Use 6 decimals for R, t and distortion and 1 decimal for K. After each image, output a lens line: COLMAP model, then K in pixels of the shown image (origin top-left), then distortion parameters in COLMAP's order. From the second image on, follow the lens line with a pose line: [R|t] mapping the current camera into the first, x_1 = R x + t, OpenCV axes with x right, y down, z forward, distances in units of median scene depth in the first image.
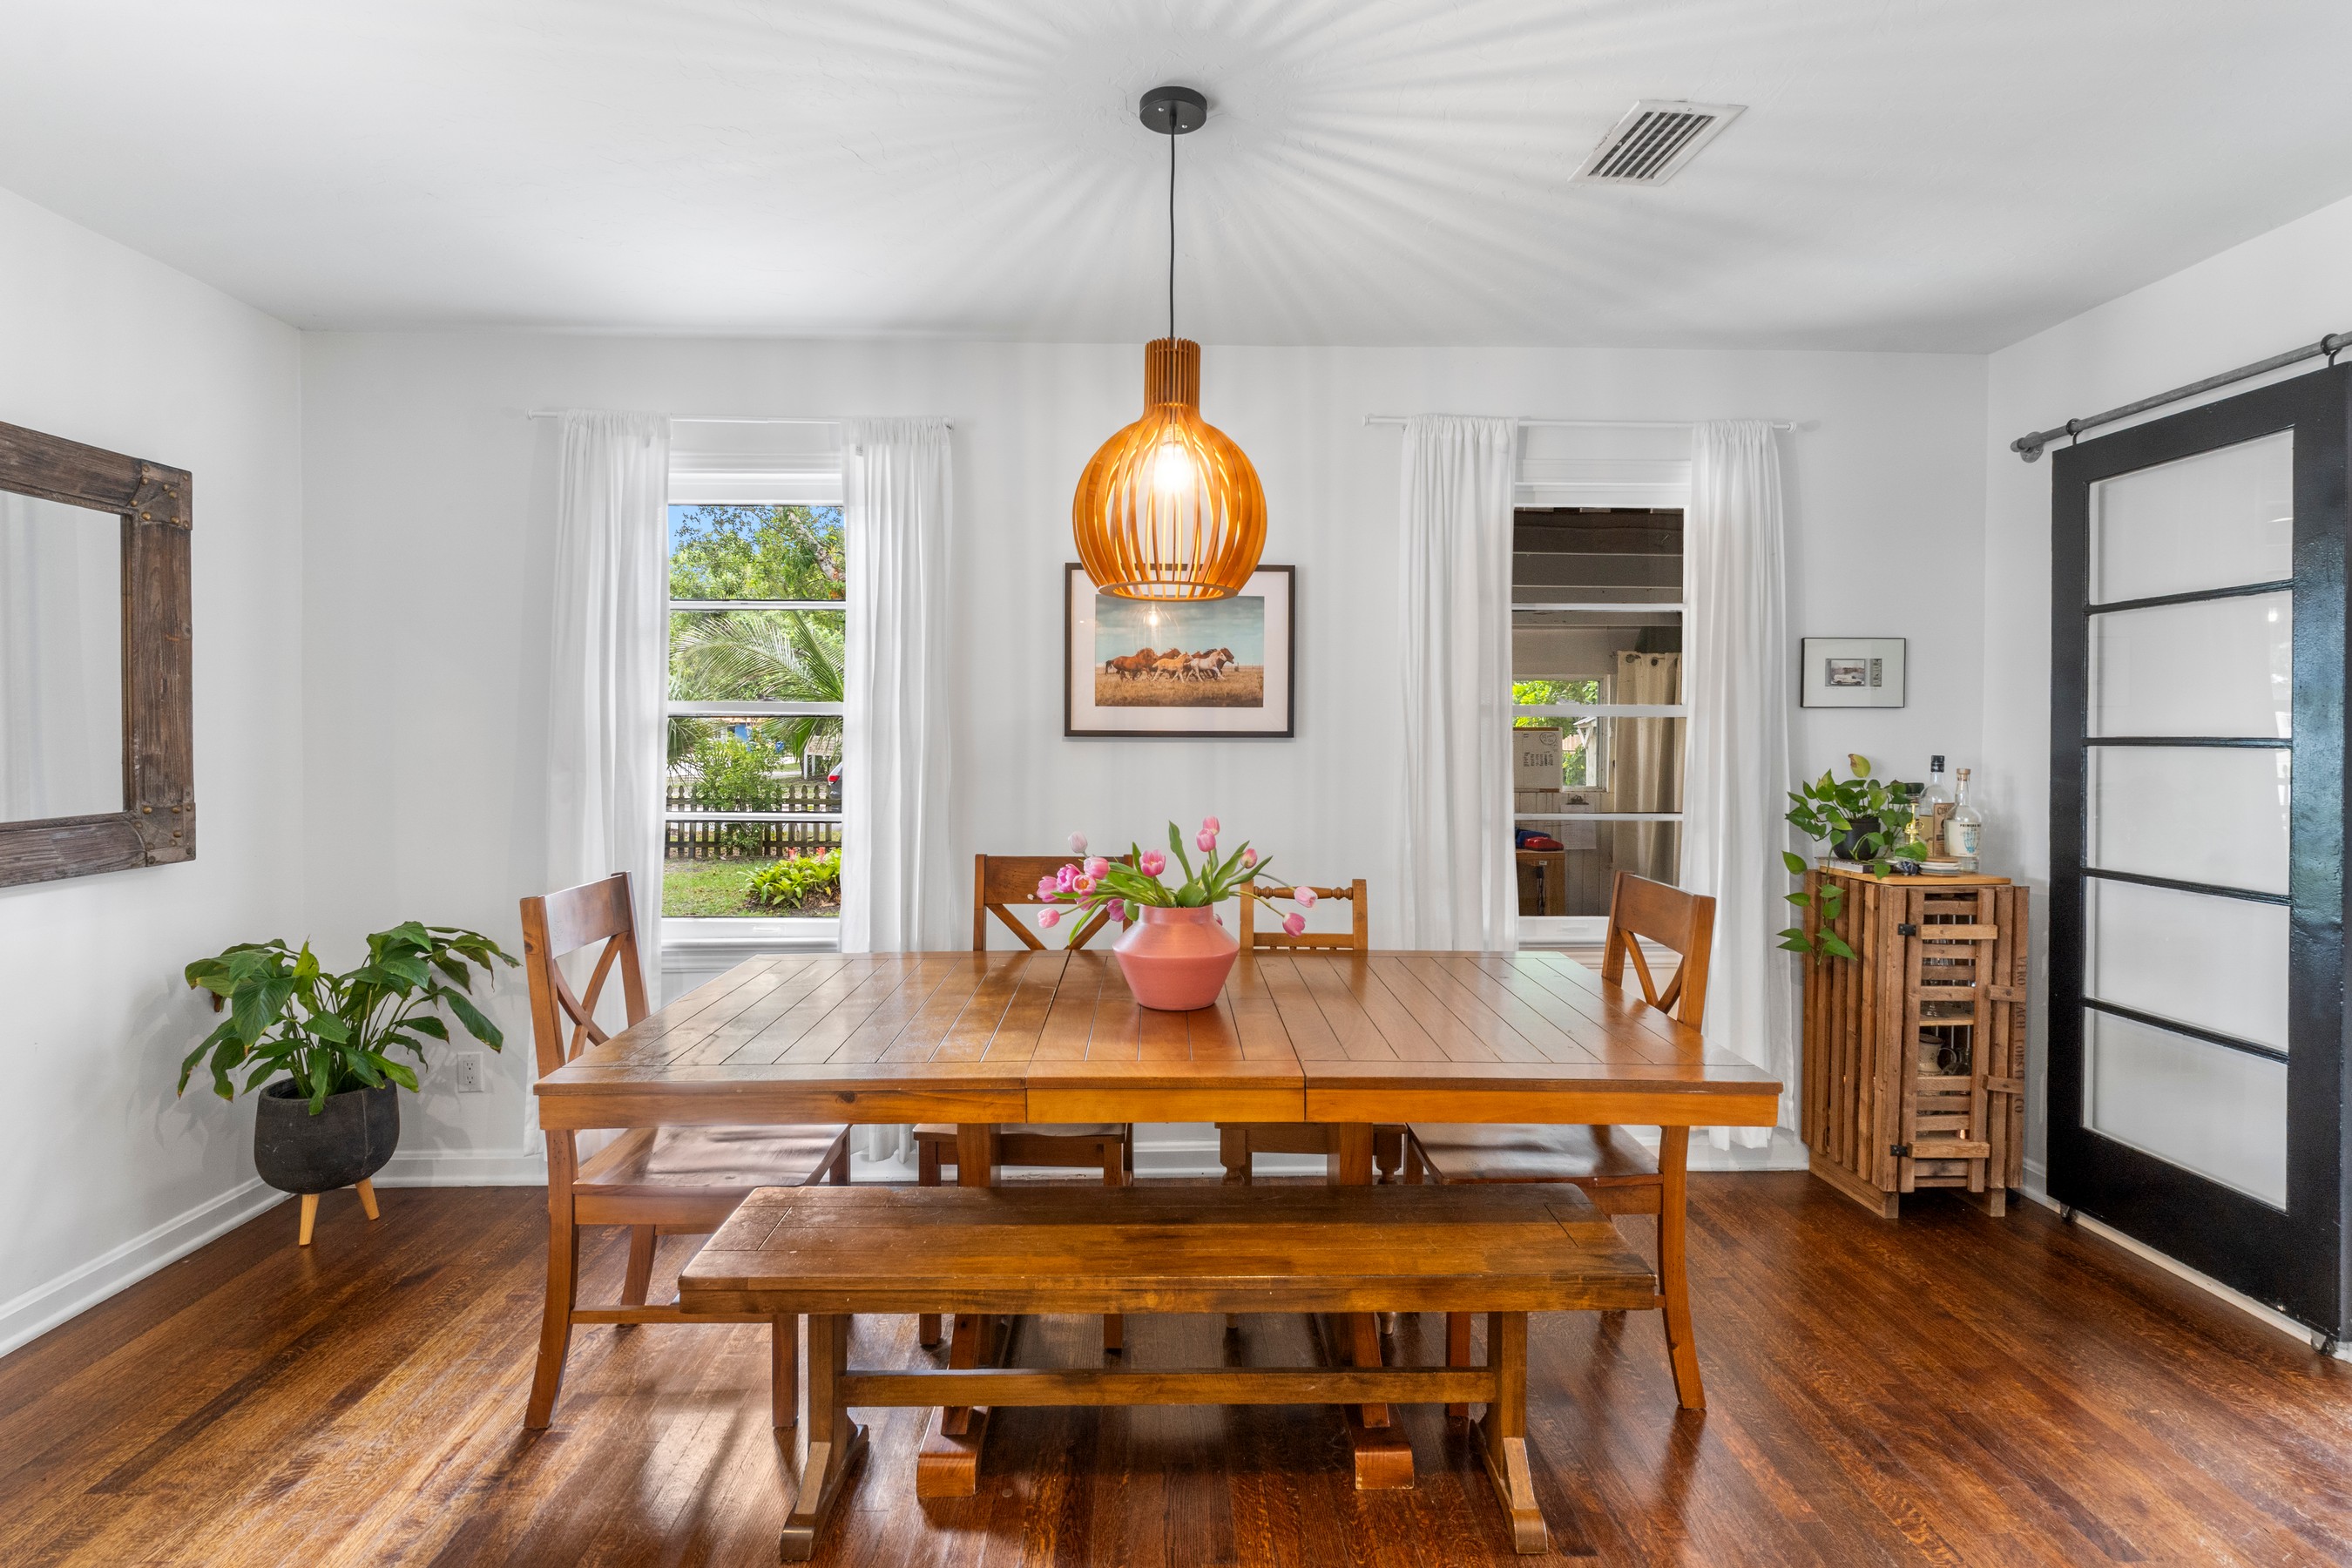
lens RADIAL K [[1130.2, 0, 1184.8], [0, 1130.2, 749.2], [0, 0, 1]] dist [0.002441, 0.000106]
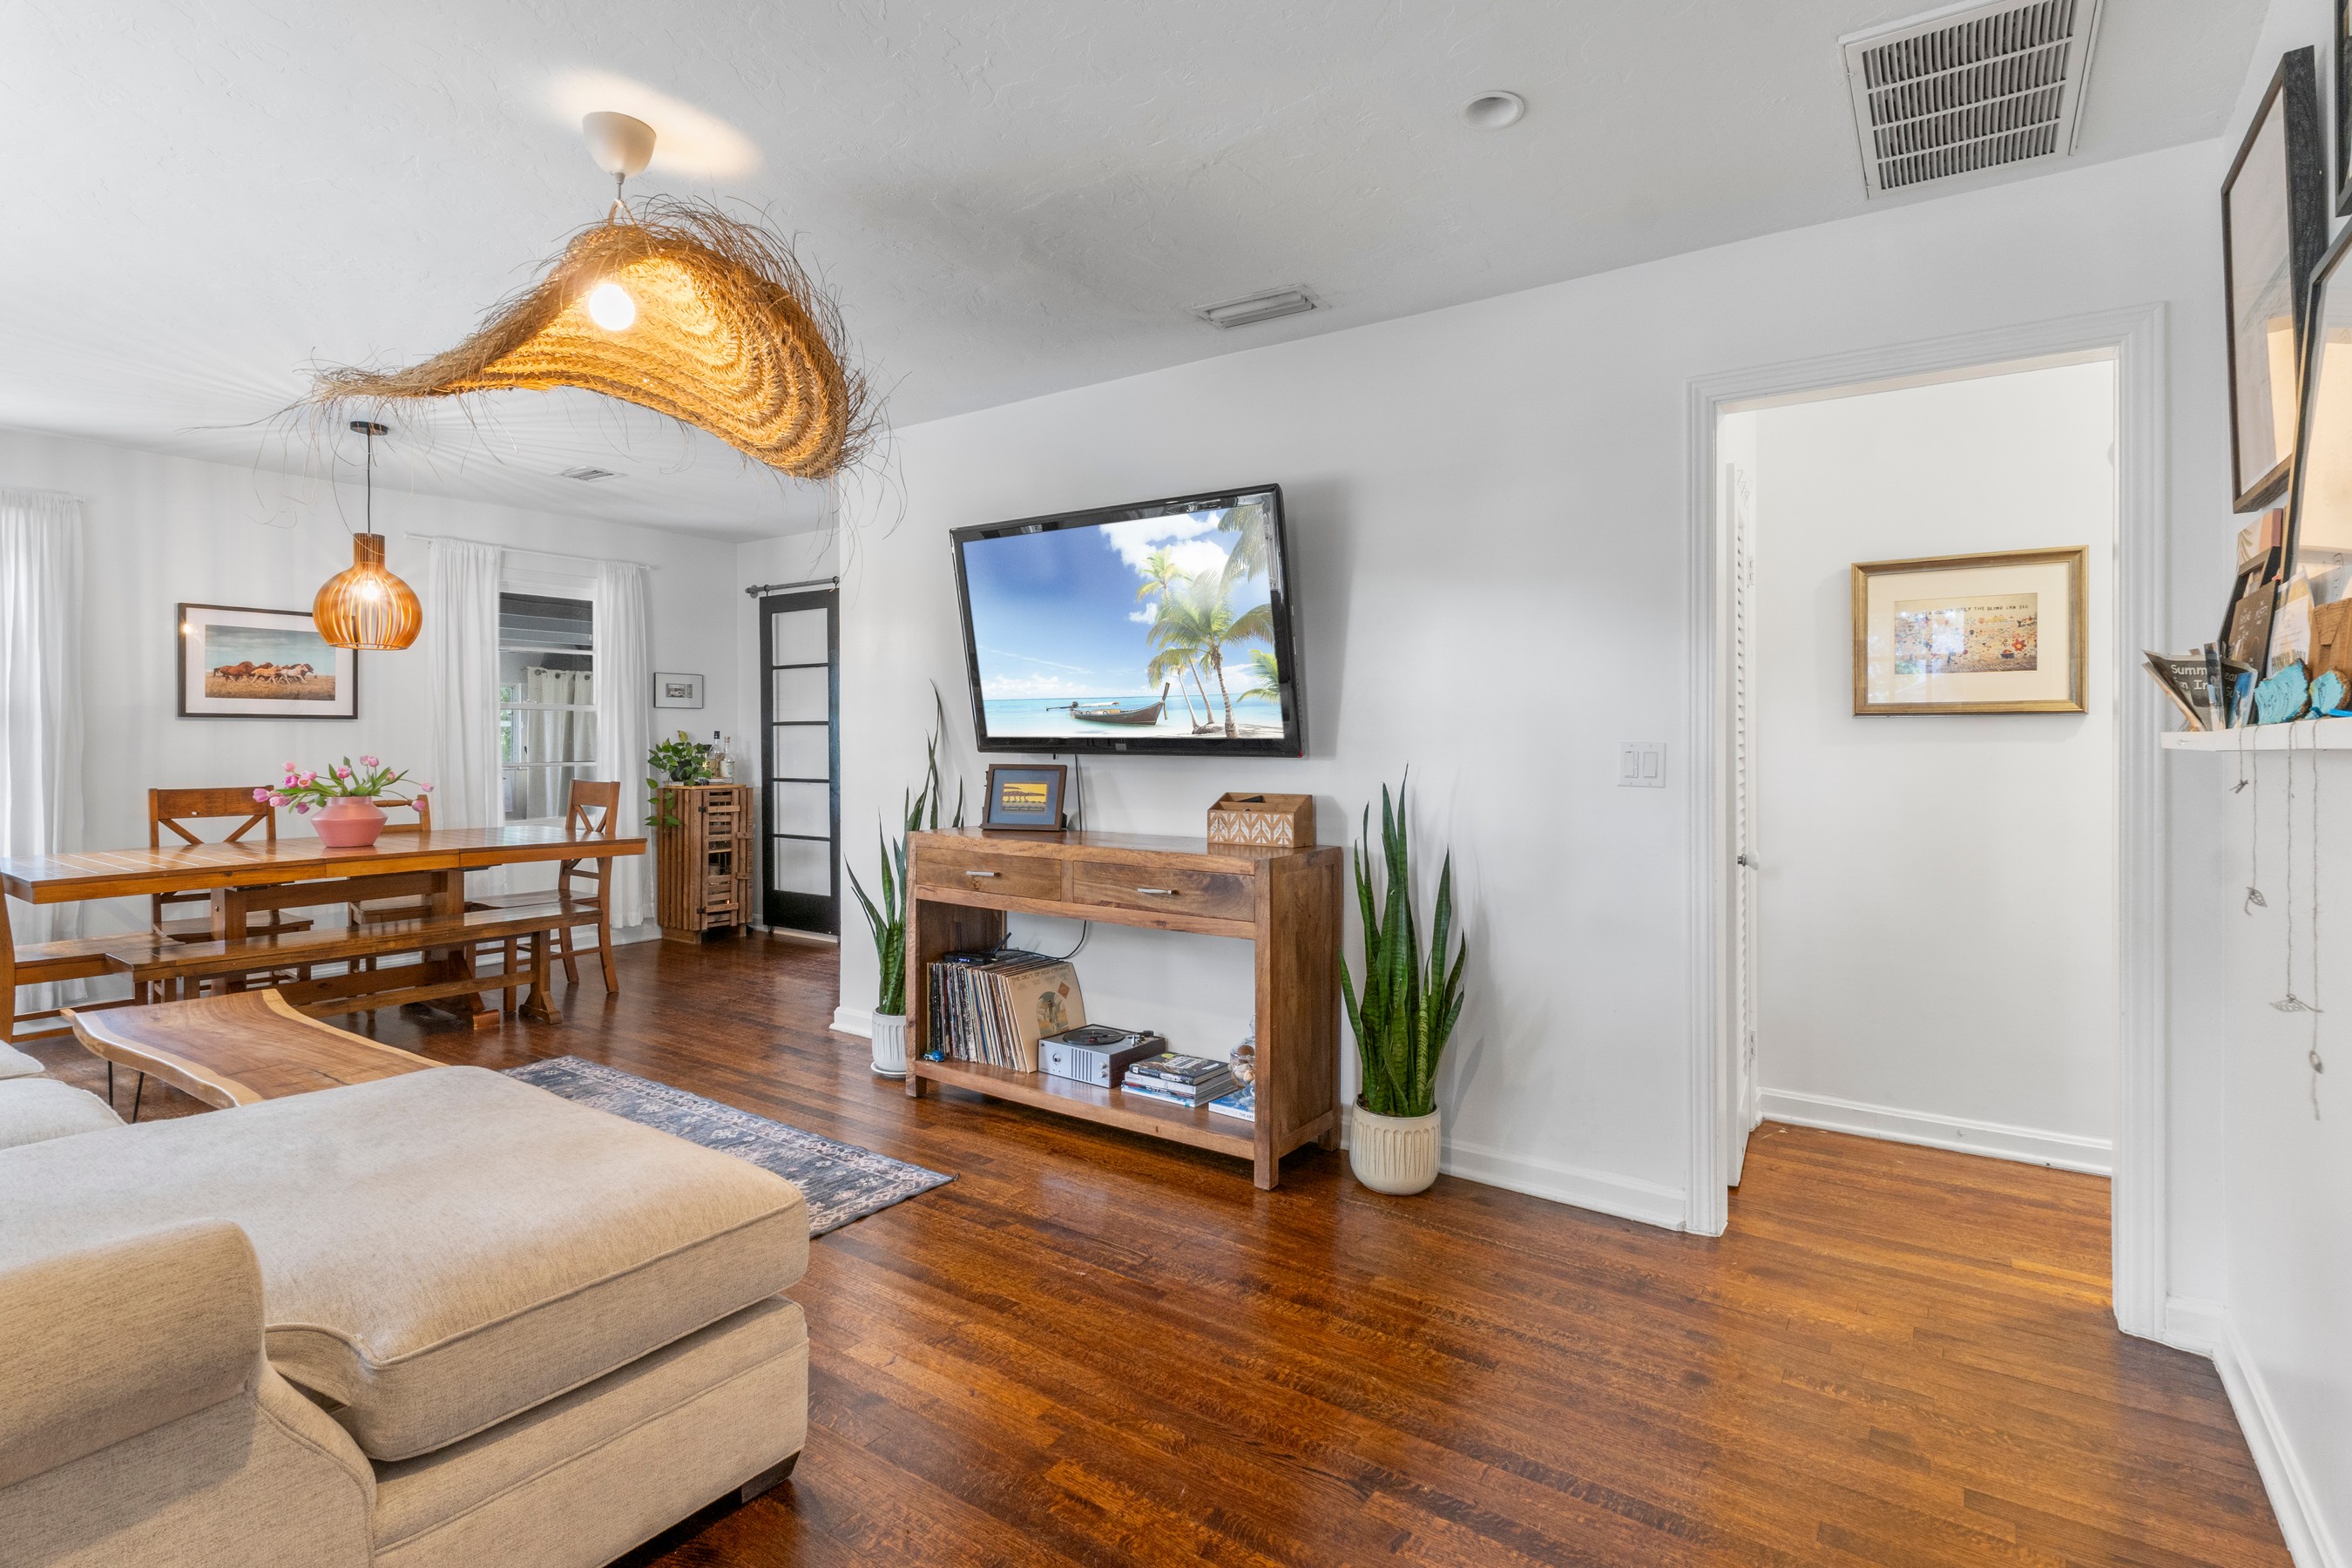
lens RADIAL K [[1130.2, 0, 1184.8], [0, 1130.2, 749.2], [0, 0, 1]] dist [0.002441, 0.000106]
pose [[0.603202, -0.009935, 0.797527, -0.515102], [0.015555, 0.999879, 0.000691, 0.053225], [-0.797437, 0.011989, 0.603283, -1.012008]]
